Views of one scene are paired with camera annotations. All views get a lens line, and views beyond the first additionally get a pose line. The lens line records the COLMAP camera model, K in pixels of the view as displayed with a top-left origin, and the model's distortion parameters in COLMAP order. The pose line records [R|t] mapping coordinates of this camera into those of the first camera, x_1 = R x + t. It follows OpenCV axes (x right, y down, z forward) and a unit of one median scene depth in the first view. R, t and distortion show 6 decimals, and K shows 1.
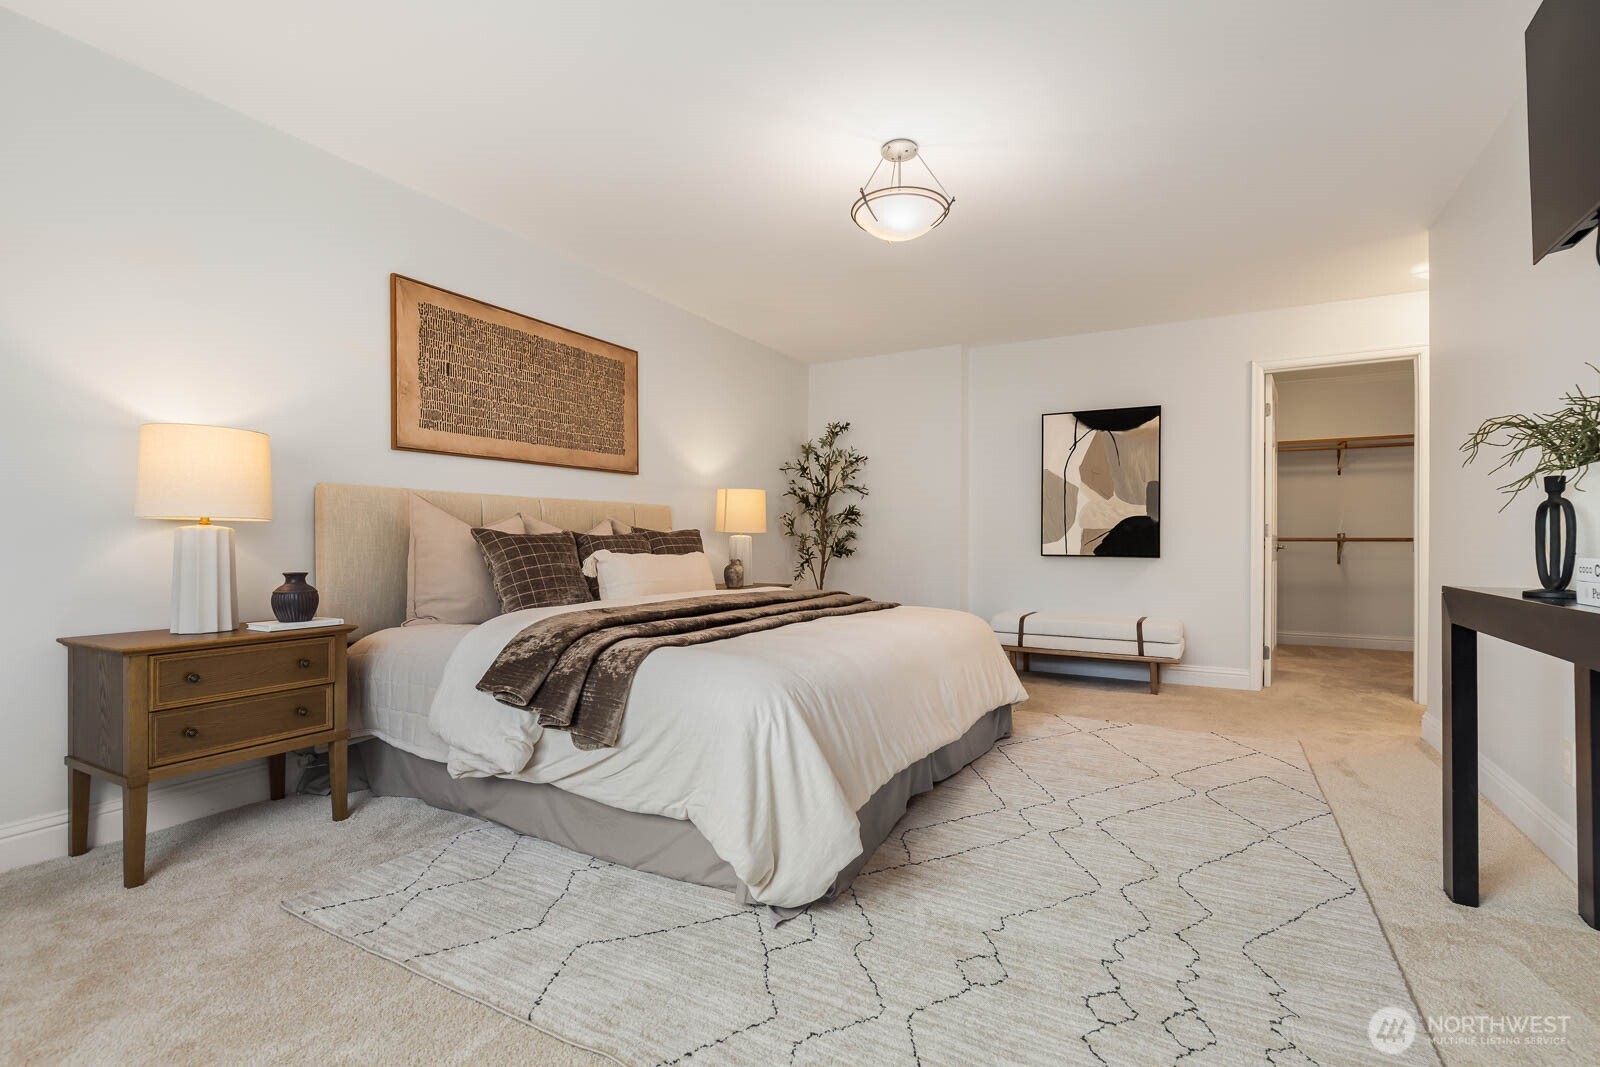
lens RADIAL K [[730.8, 0, 803.9], [0, 730.8, 536.1], [0, 0, 1]] dist [0.002832, 0.000390]
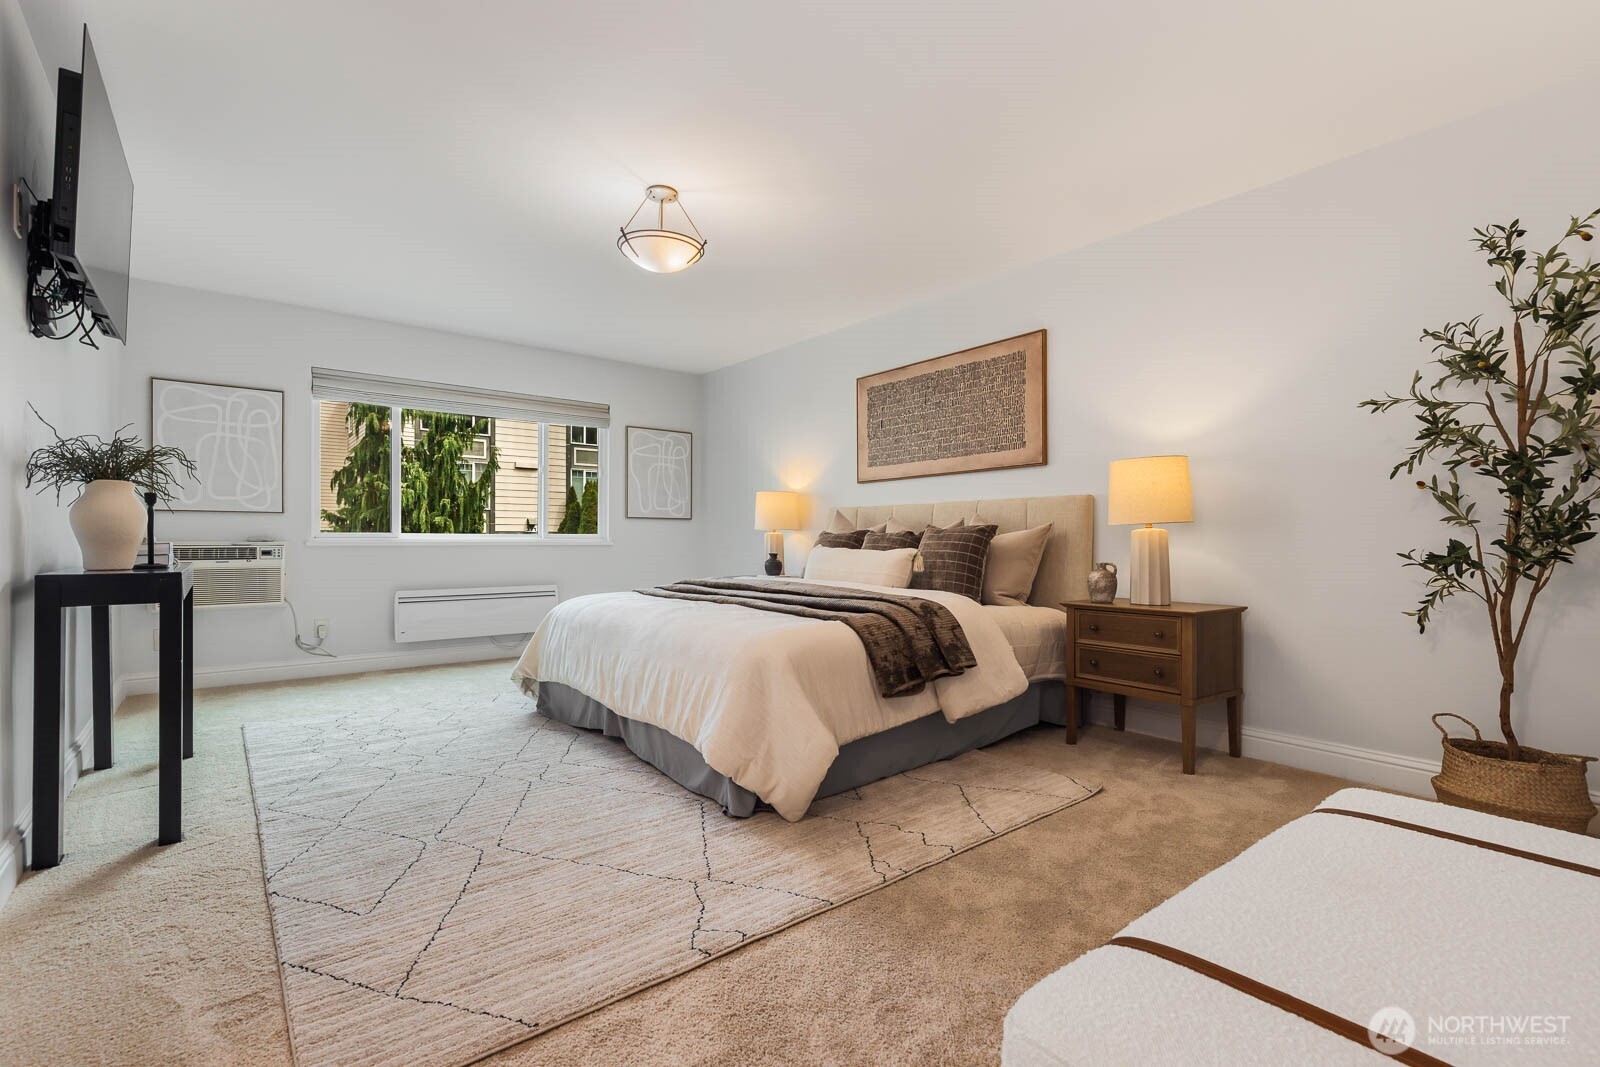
lens RADIAL K [[730.8, 0, 804.1], [0, 730.8, 536.2], [0, 0, 1]] dist [0.002832, 0.000390]
pose [[-0.377167, -0.014548, -0.926031, 0.866572], [-0.000485, 0.999880, -0.015511, 0.021738], [0.926145, -0.005402, -0.377129, 1.286538]]
